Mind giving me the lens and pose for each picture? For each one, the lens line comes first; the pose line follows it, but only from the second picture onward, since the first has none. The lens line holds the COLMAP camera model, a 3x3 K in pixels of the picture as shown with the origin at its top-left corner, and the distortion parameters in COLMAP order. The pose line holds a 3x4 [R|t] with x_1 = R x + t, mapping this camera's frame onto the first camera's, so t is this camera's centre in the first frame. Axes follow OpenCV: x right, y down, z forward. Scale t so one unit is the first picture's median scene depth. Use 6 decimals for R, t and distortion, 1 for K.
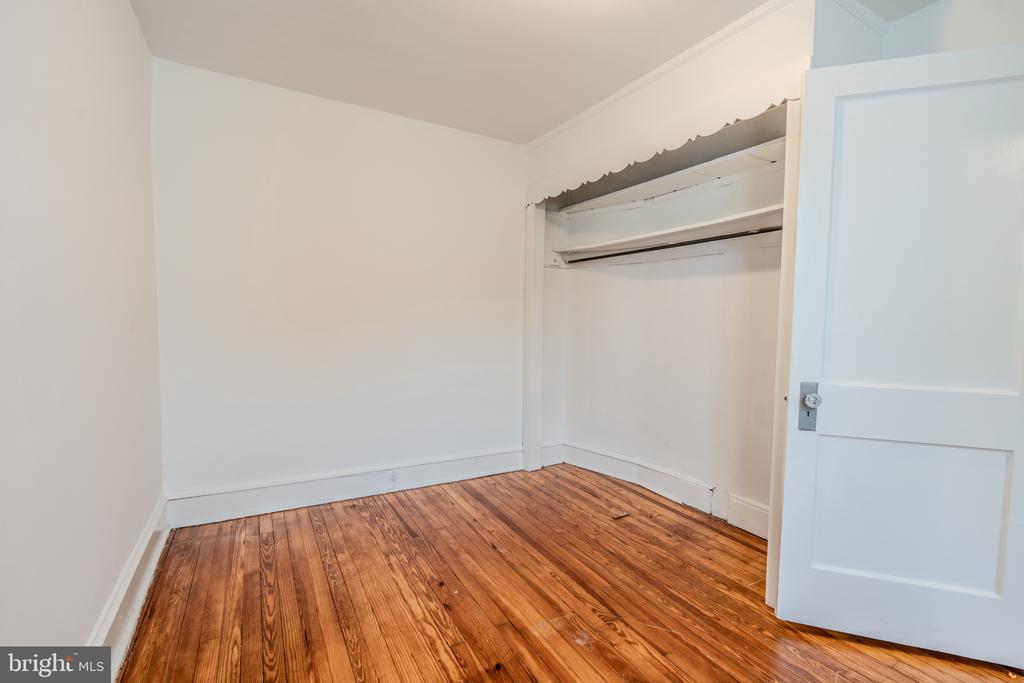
lens RADIAL K [[452.7, 0, 510.2], [0, 452.7, 339.8], [0, 0, 1]] dist [-0.014119, 0.003530]
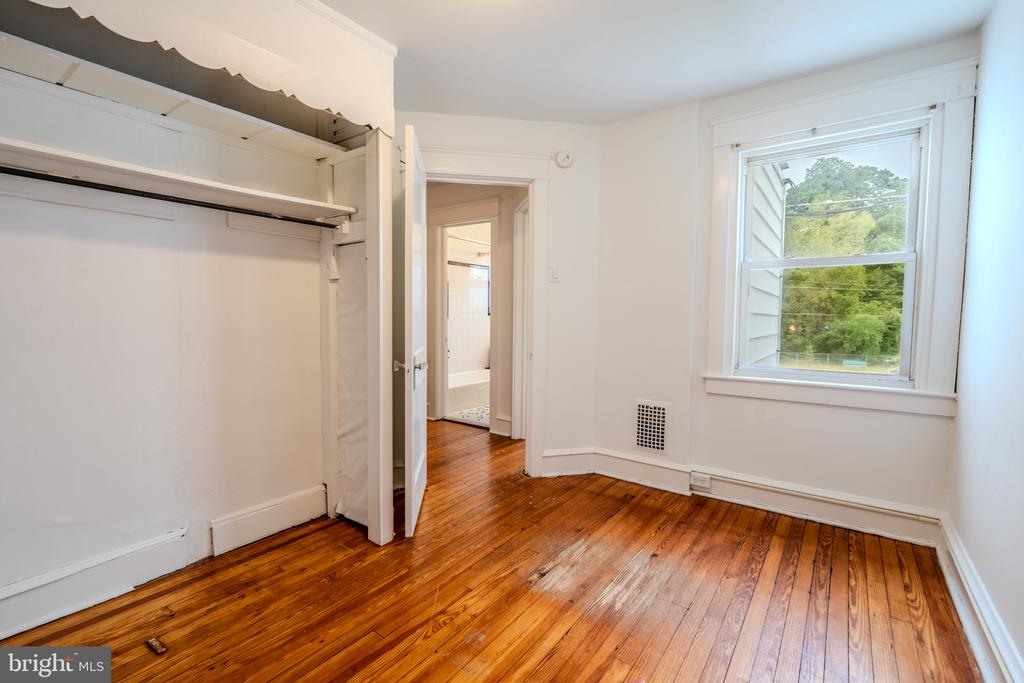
lens RADIAL K [[452.7, 0, 510.2], [0, 452.7, 339.8], [0, 0, 1]] dist [-0.014119, 0.003530]
pose [[-0.407250, -0.071148, 0.910541, -0.547494], [0.031402, 0.995281, 0.091815, -0.055616], [-0.912777, 0.065985, -0.403094, 0.974414]]
